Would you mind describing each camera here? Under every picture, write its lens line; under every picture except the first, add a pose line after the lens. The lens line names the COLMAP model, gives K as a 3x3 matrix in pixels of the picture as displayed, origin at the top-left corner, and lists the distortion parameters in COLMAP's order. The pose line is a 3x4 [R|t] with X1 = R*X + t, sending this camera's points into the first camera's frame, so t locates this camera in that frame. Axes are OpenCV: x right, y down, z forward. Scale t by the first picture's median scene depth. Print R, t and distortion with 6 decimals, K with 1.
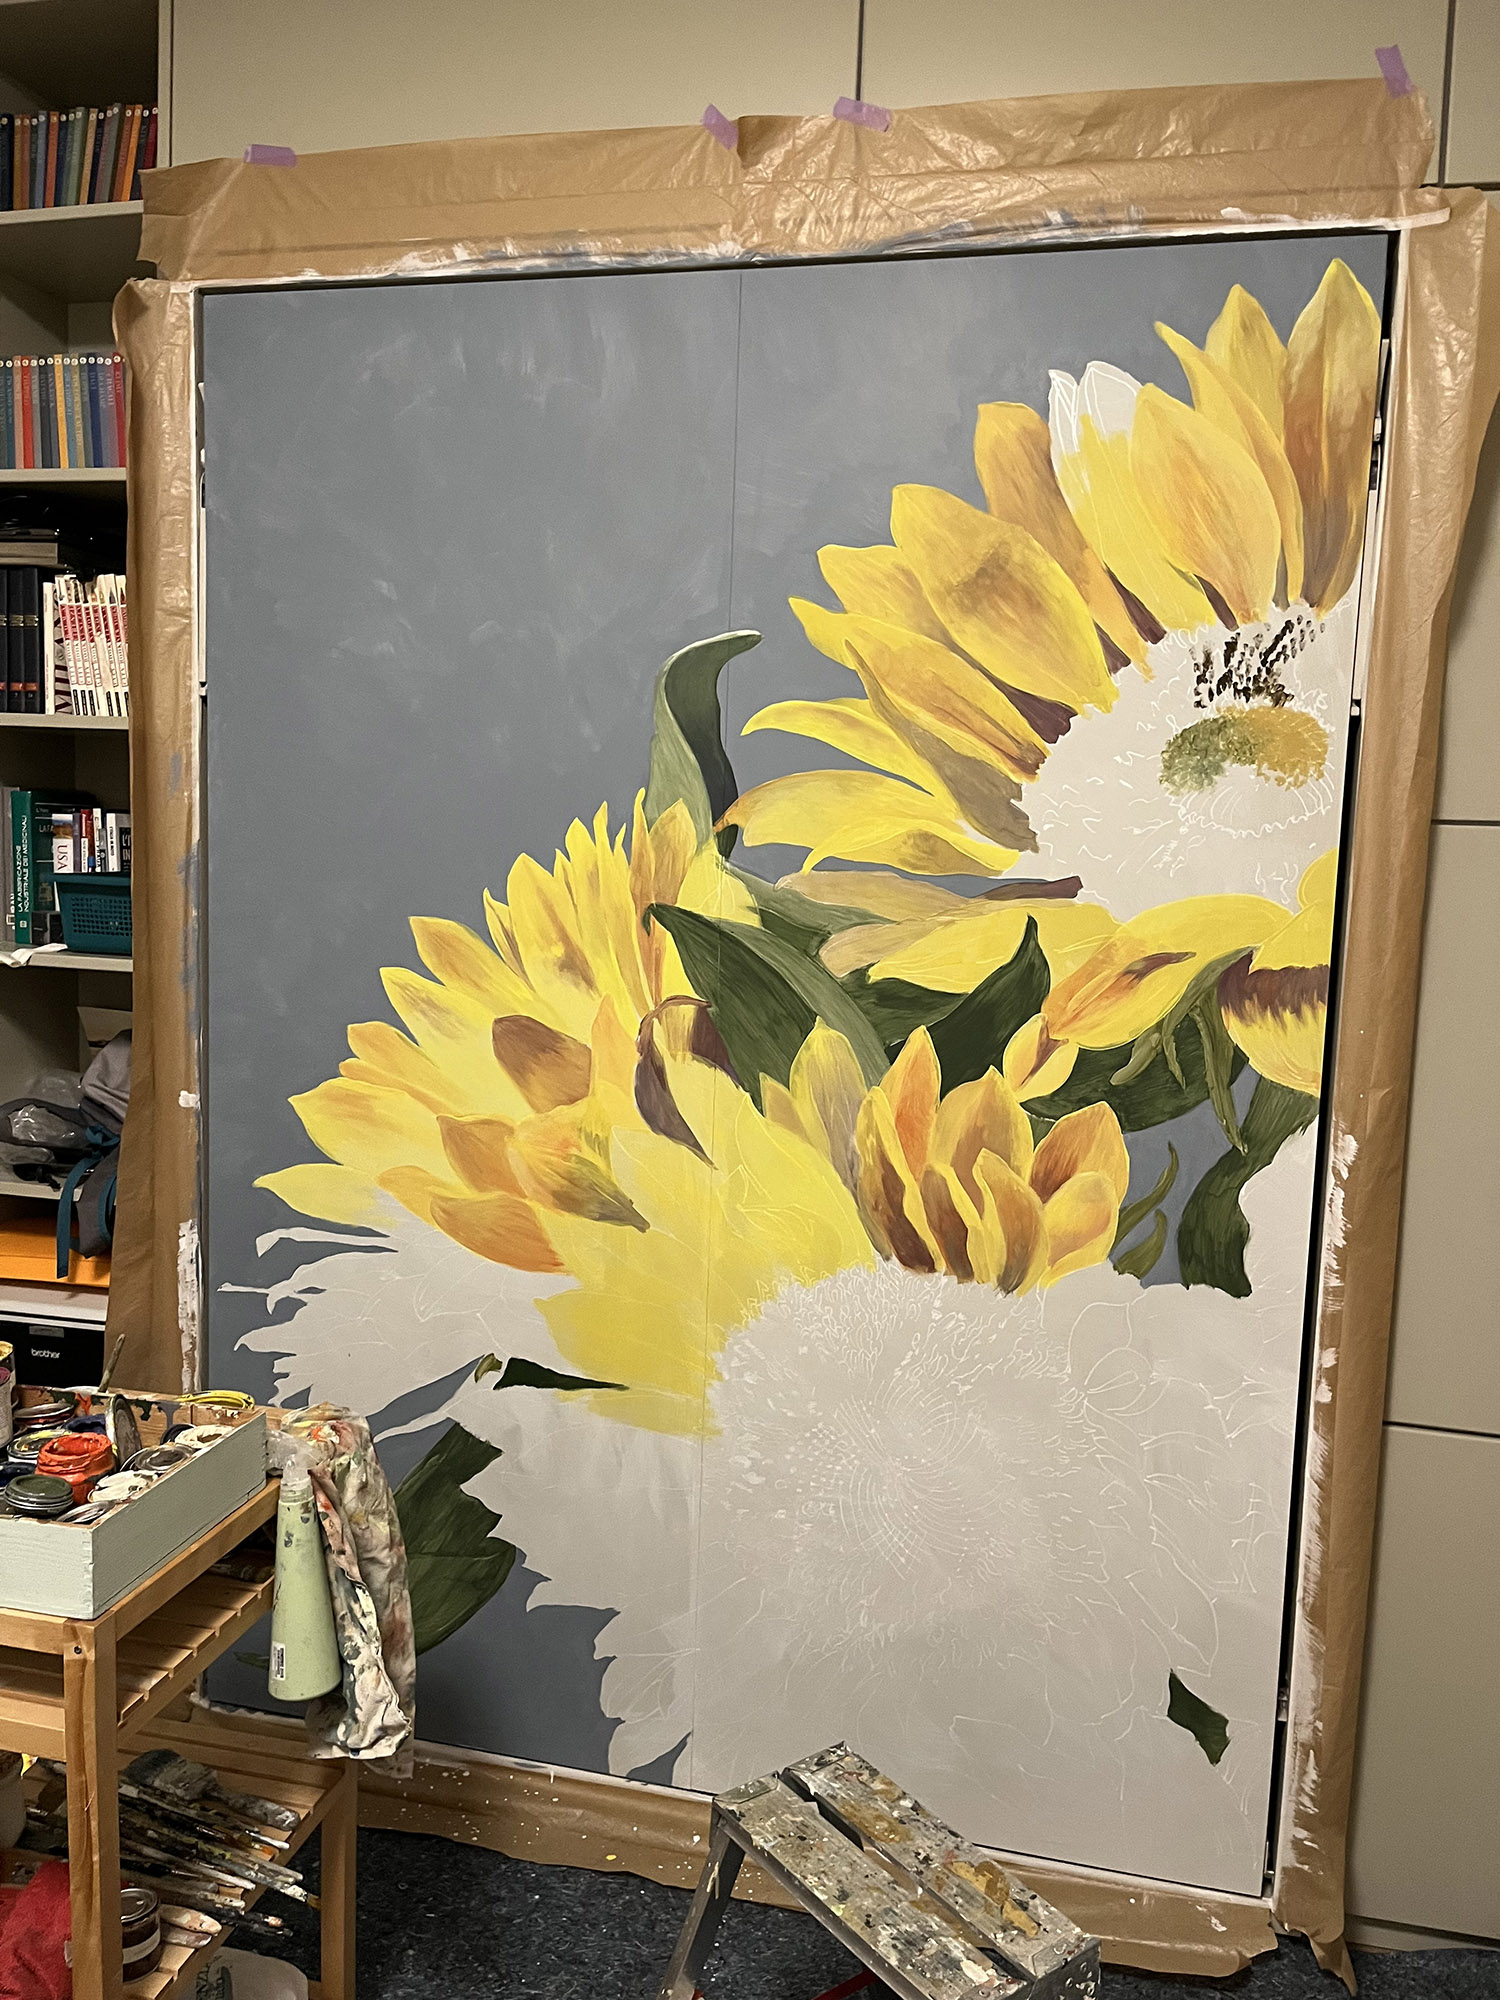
lens RADIAL K [[1481.1, 0, 765.0], [0, 1481.1, 994.8], [0, 0, 1]] dist [0.046248, -0.058177]
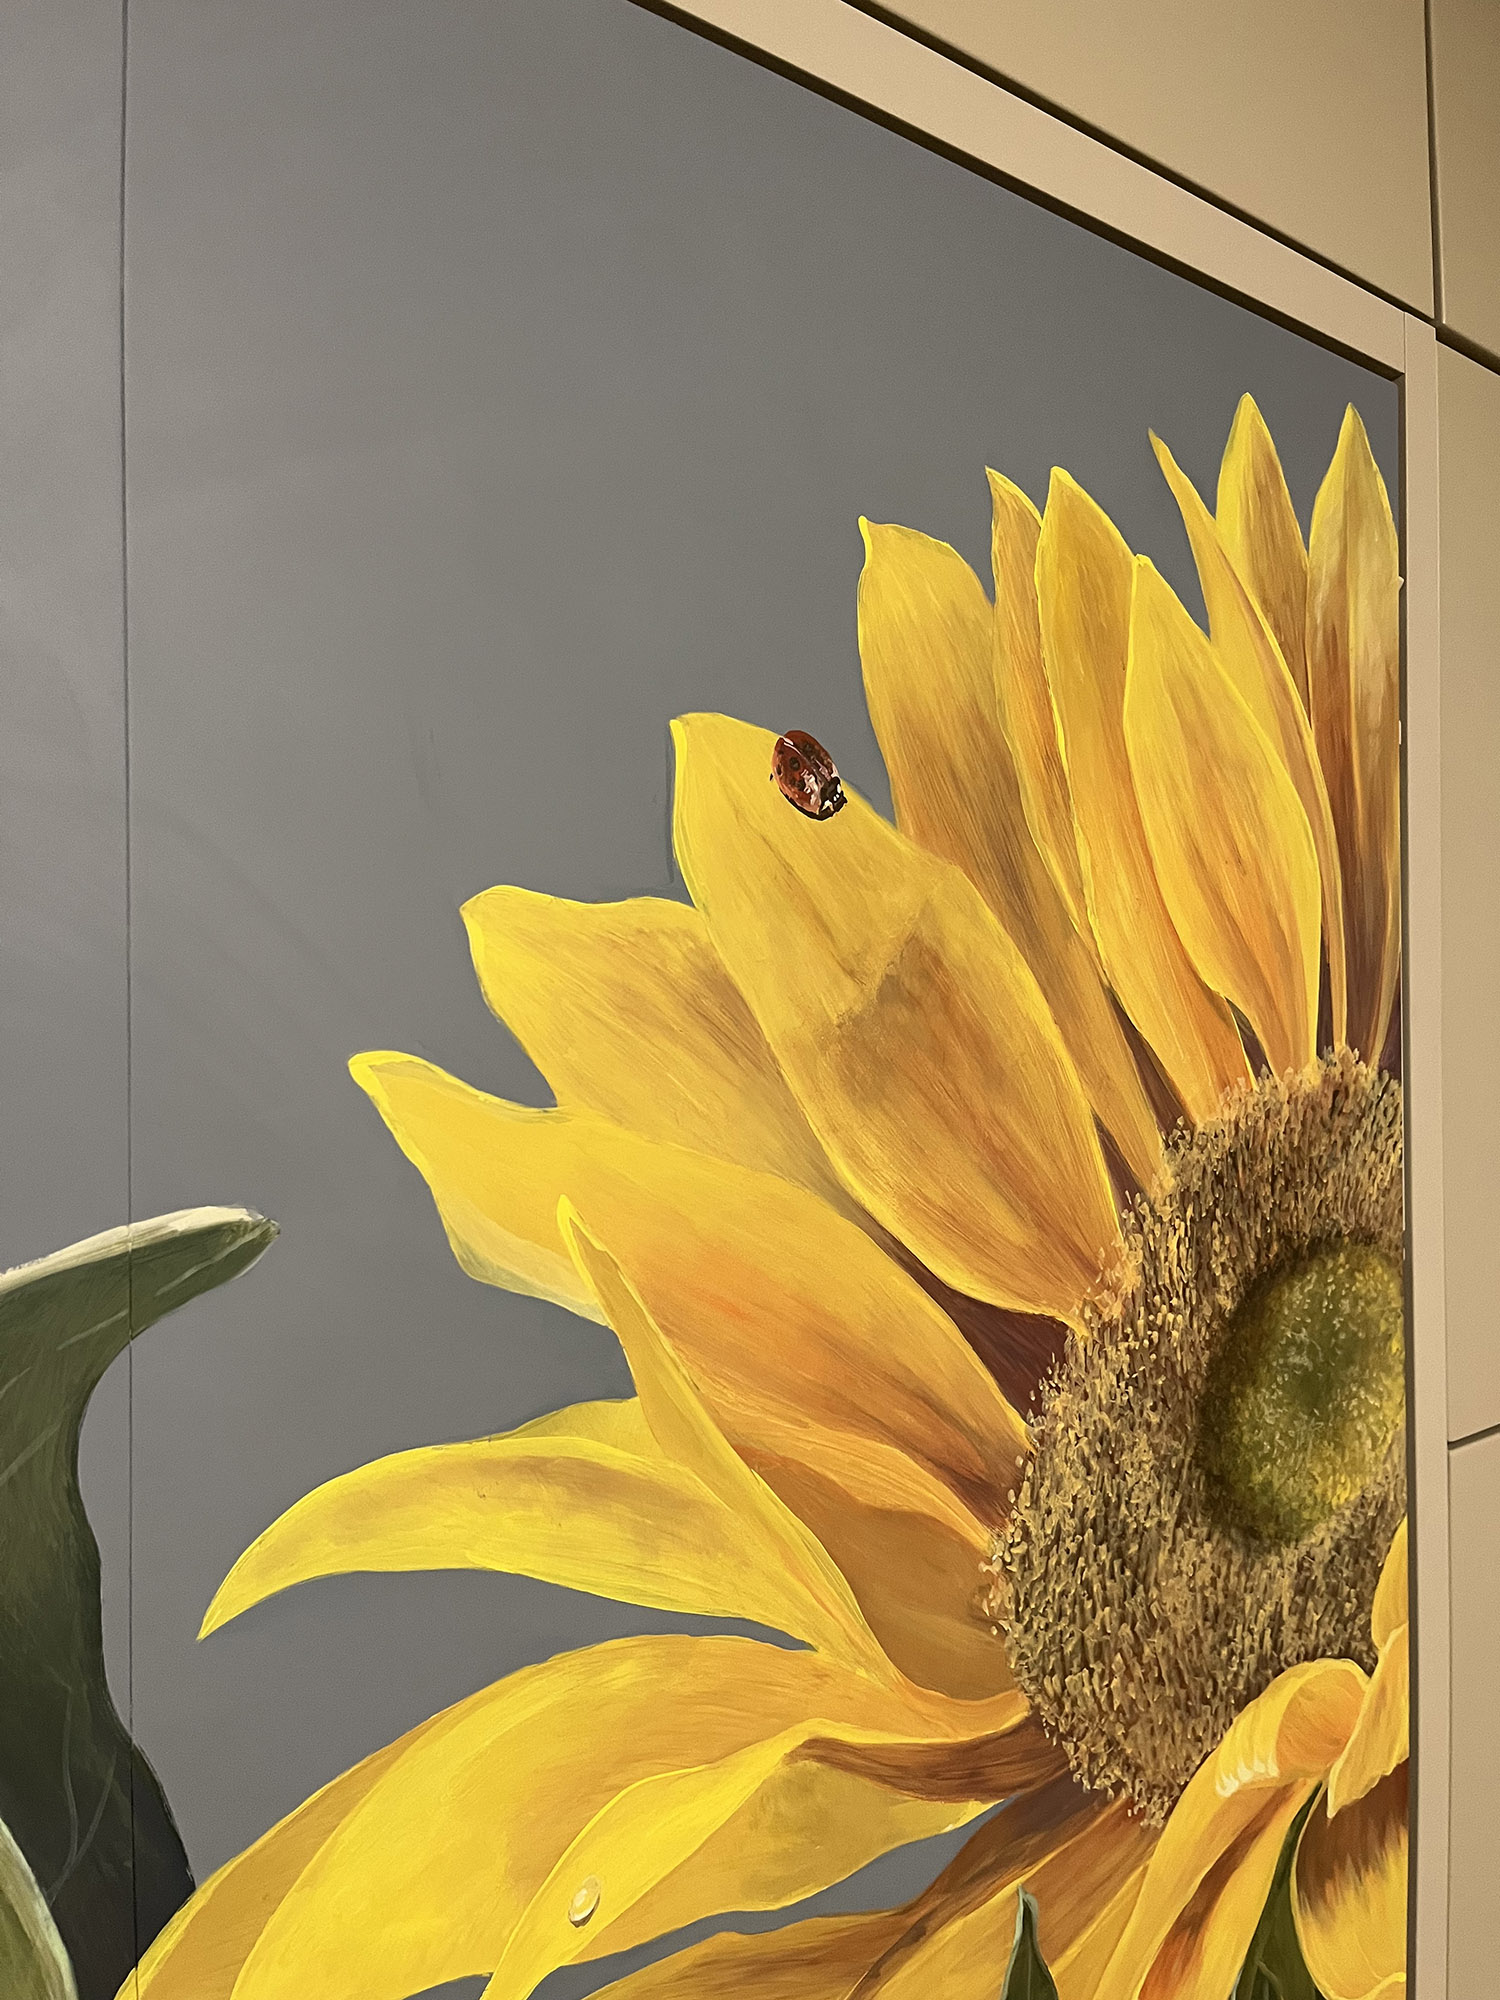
lens RADIAL K [[1481.1, 0, 703.1], [0, 1481.1, 1014.8], [0, 0, 1]] dist [0.046248, -0.058177]
pose [[0.626686, -0.038569, 0.778317, -0.148113], [0.114571, 0.992481, -0.043069, -0.255396], [-0.770804, 0.116163, 0.626392, 0.777990]]
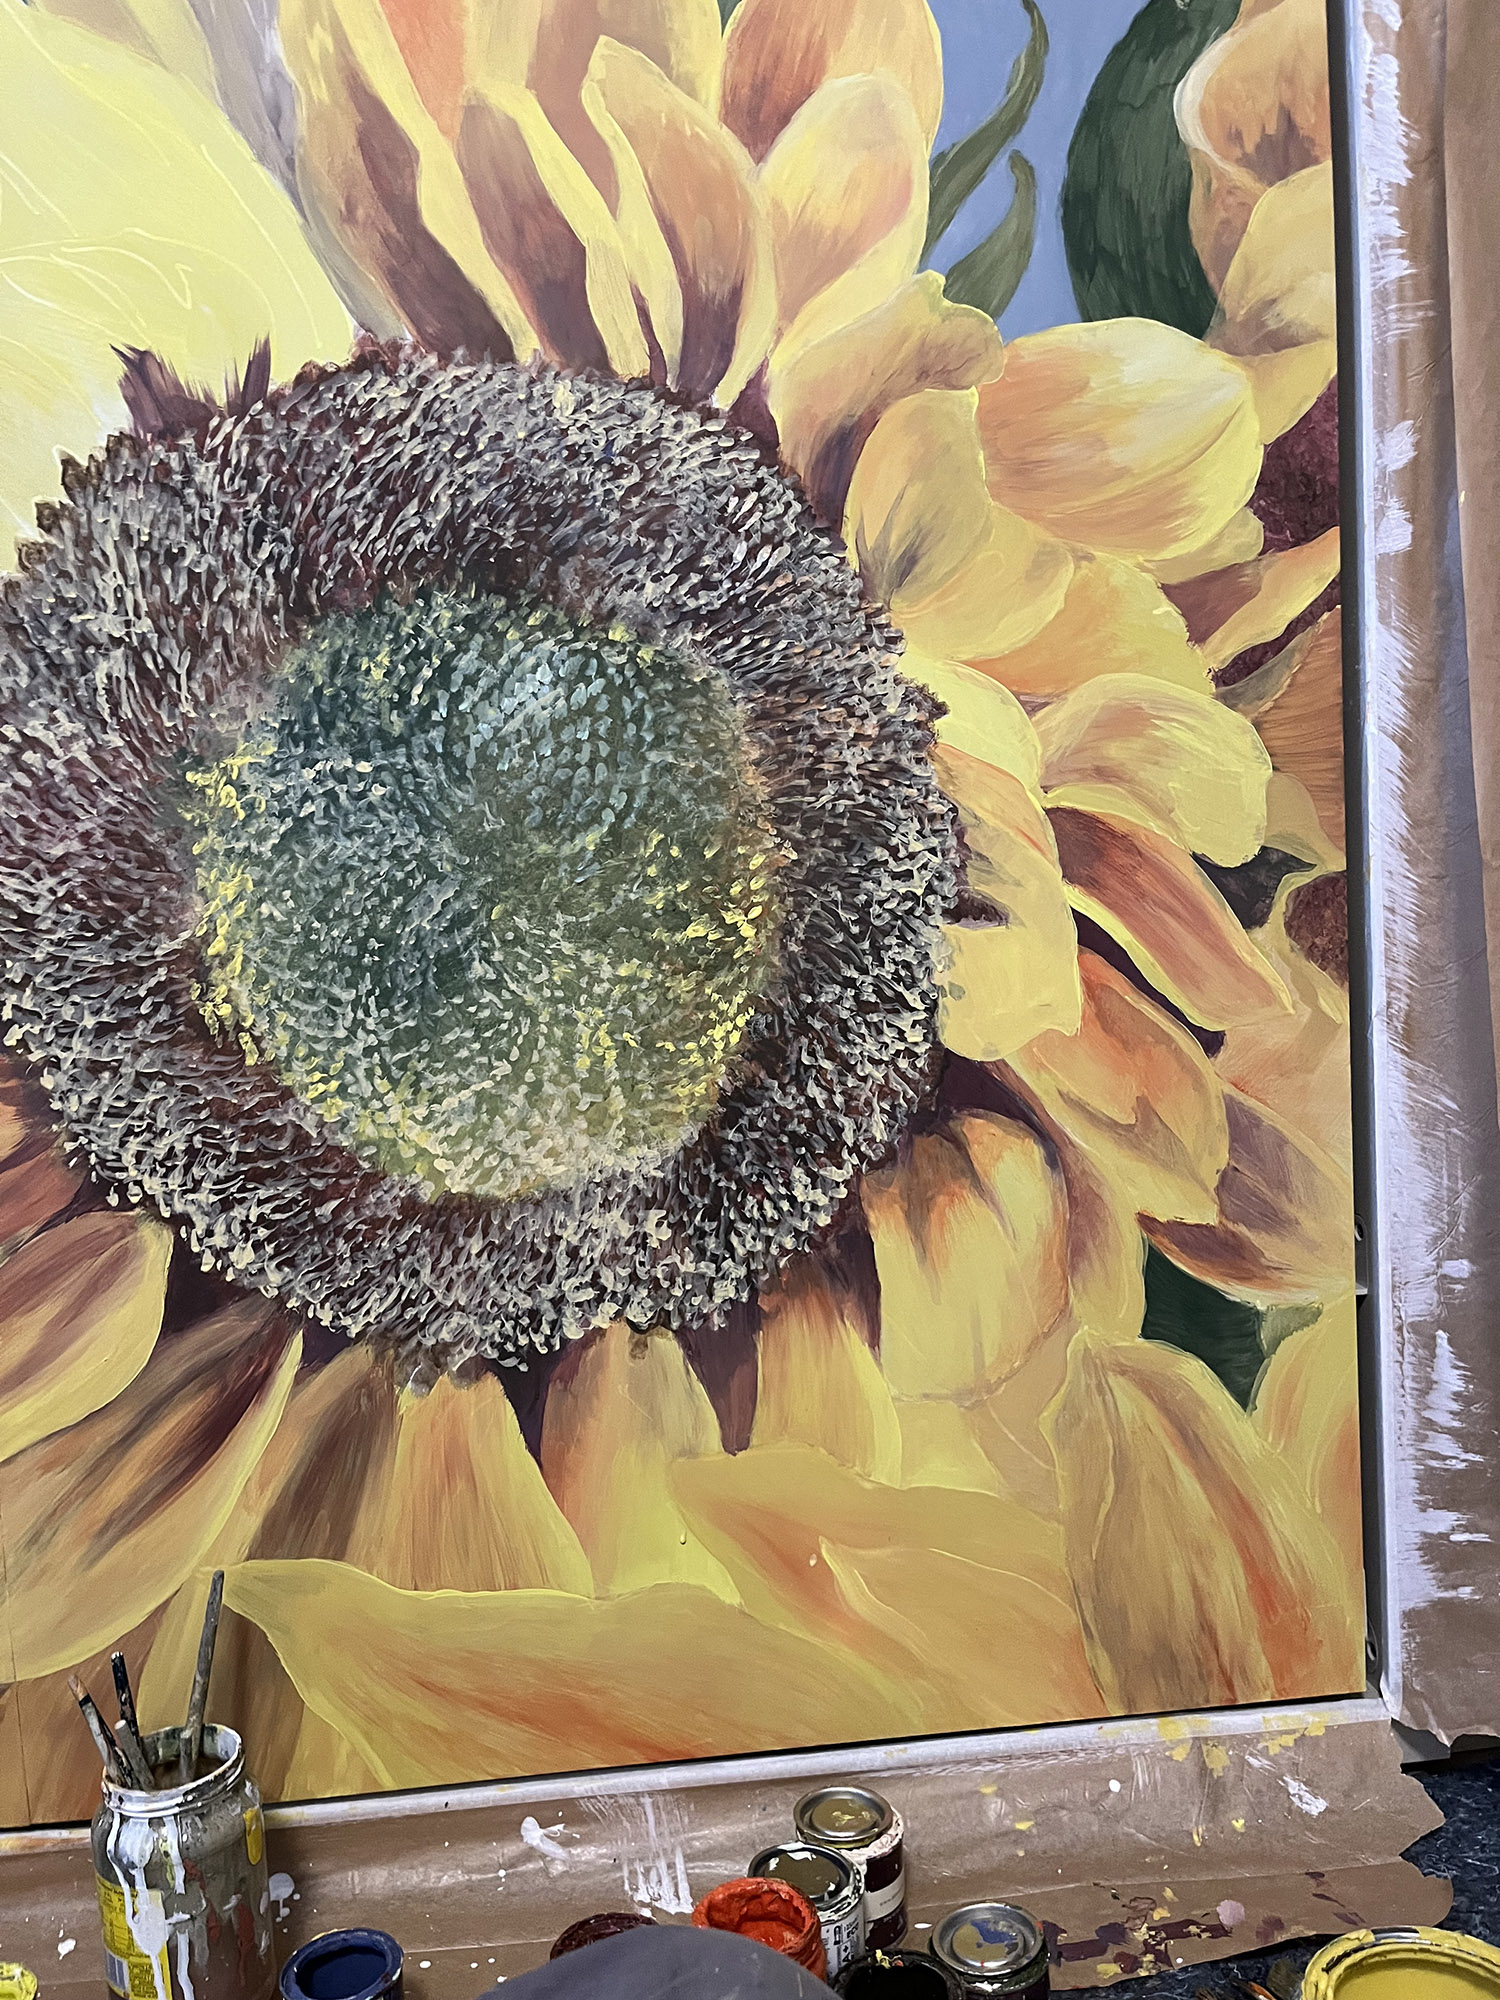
lens RADIAL K [[1481.1, 0, 762.9], [0, 1481.1, 970.4], [0, 0, 1]] dist [0.046248, -0.058177]
pose [[0.940262, -0.101462, 0.324981, 0.028919], [0.115129, 0.993083, -0.023050, 0.370679], [-0.320394, 0.059087, 0.945440, 0.606759]]
